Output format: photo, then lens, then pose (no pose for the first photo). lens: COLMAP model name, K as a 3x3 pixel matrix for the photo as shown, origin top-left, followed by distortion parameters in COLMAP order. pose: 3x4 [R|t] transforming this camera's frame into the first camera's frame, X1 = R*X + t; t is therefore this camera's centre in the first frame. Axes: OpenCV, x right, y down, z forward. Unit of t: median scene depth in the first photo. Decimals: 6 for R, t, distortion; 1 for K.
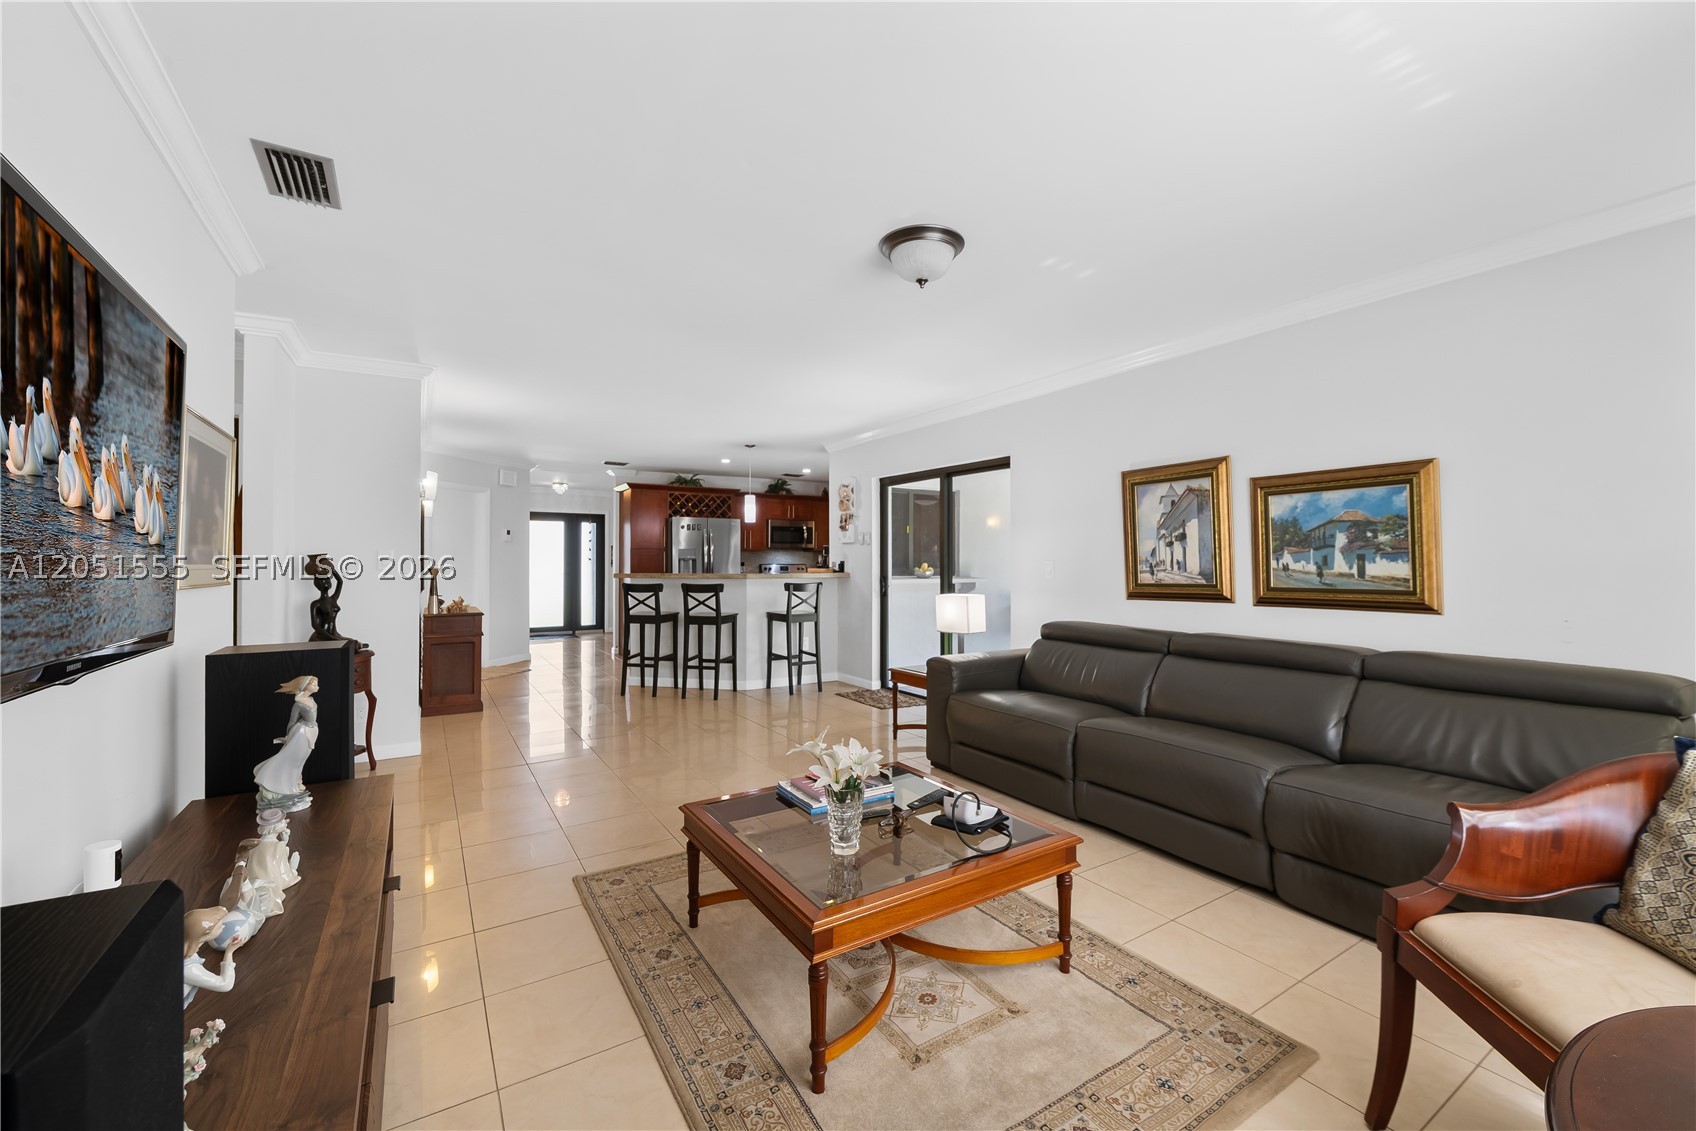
lens RADIAL K [[674.7, 0, 856.7], [0, 674.7, 556.9], [0, 0, 1]] dist [0.000259, -0.000081]
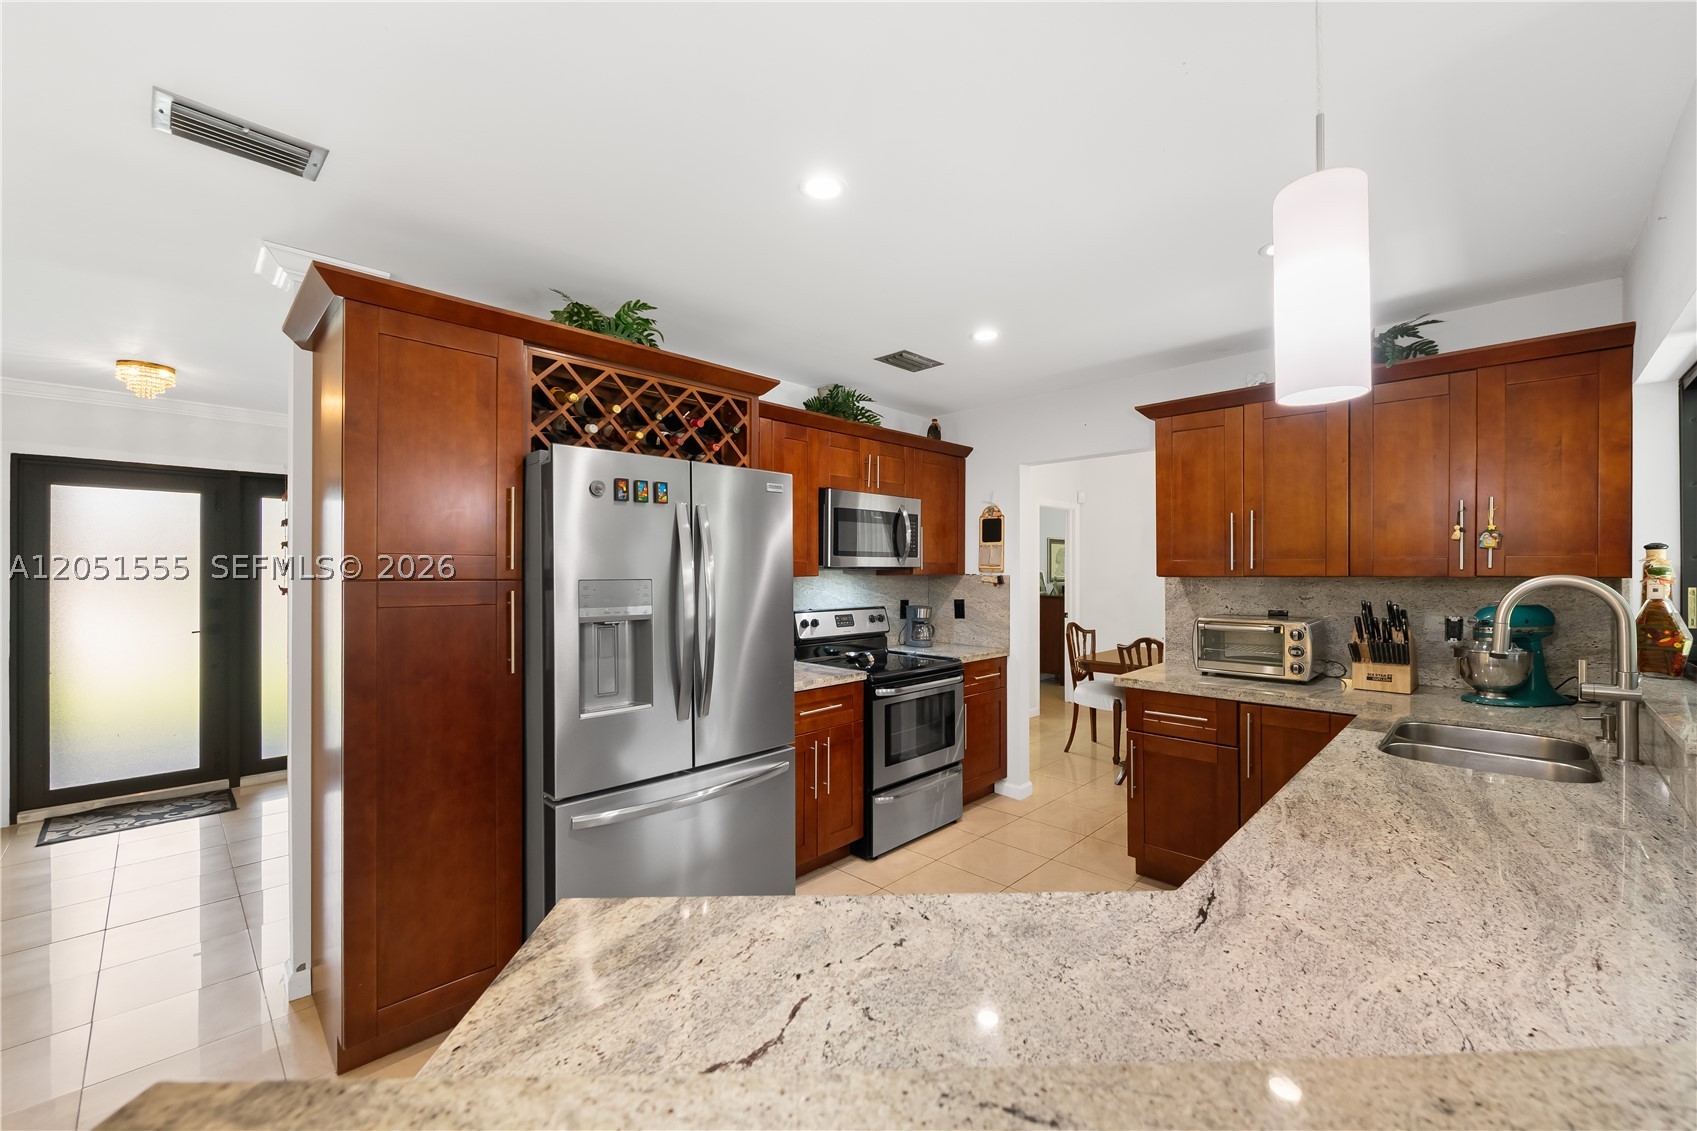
lens RADIAL K [[669.7, 0, 856.4], [0, 669.7, 572.6], [0, 0, 1]] dist [-0.000763, -0.000189]
pose [[0.972503, 0.005021, 0.232837, -0.301493], [-0.006707, 0.999957, 0.006447, -0.021552], [-0.232794, -0.007832, 0.972494, 1.004034]]
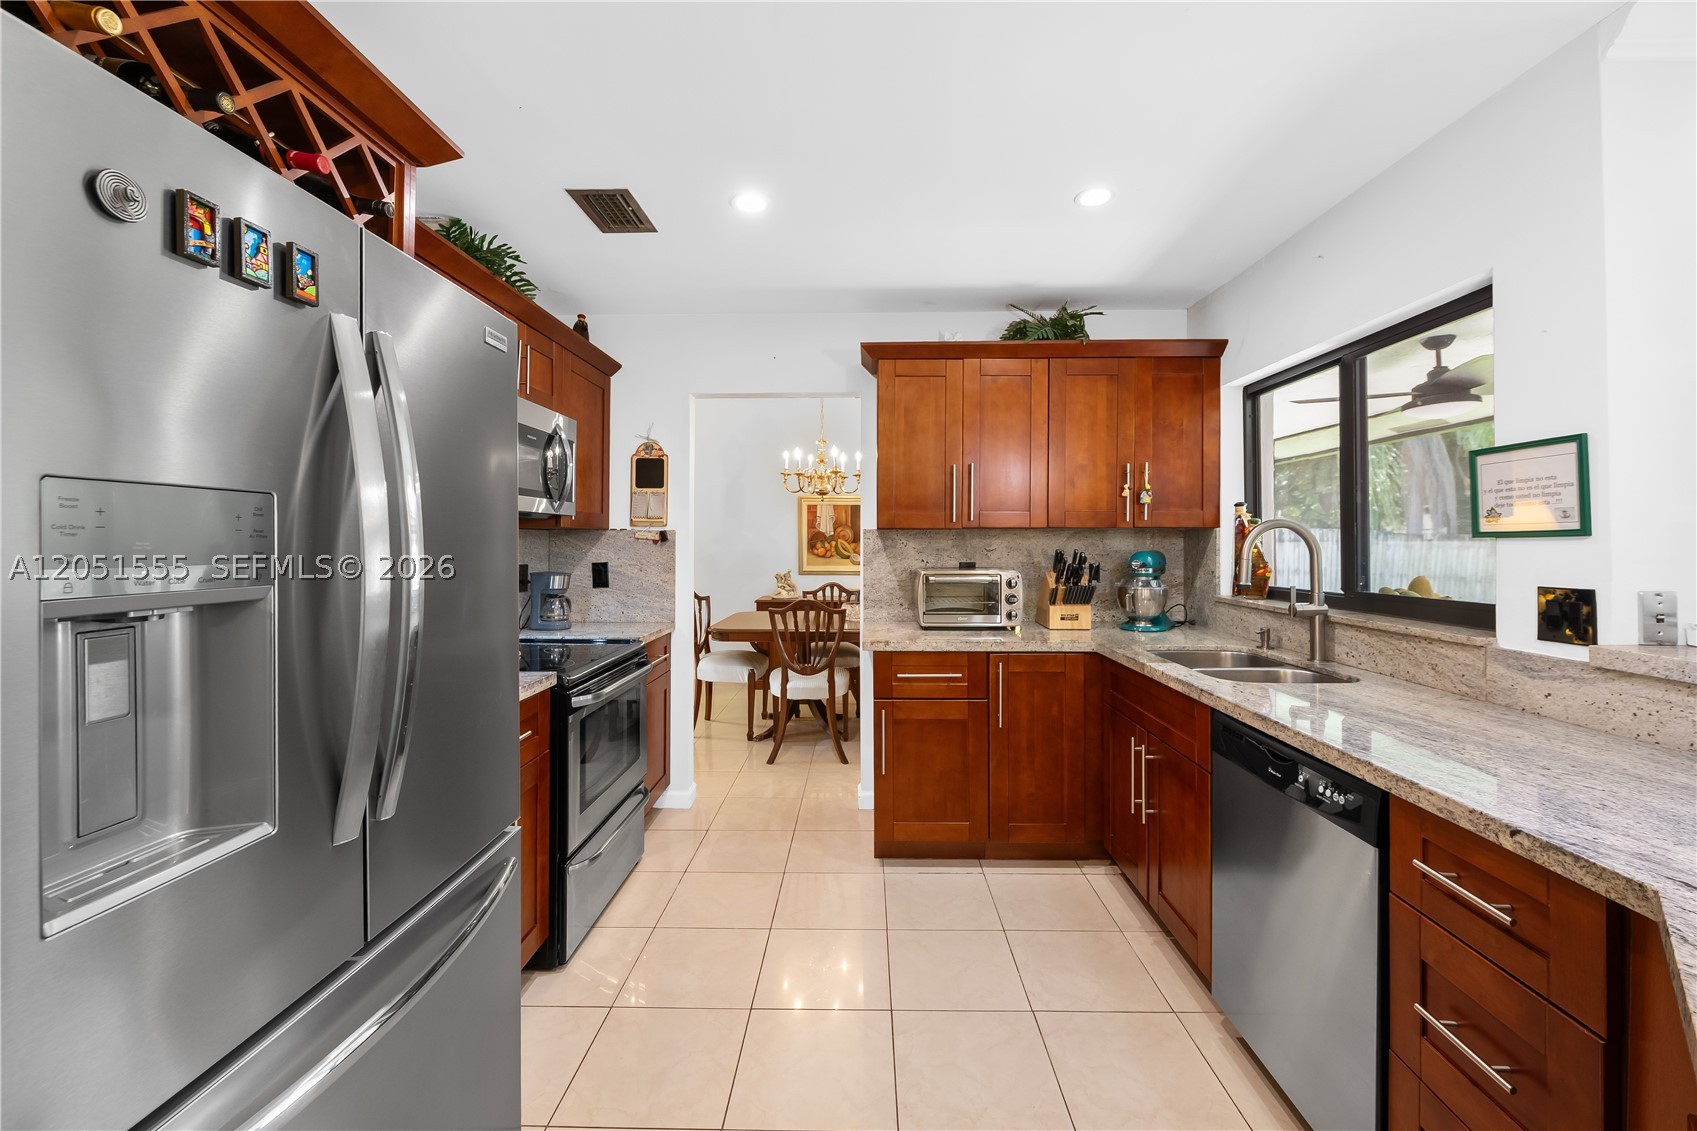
lens RADIAL K [[682.4, 0, 854.9], [0, 682.4, 534.7], [0, 0, 1]] dist [-0.002777, -0.000706]
pose [[0.550810, 0.015622, 0.834485, -0.372344], [-0.008143, 0.999878, -0.013343, -0.006145], [-0.834591, 0.000554, 0.550870, 1.195808]]
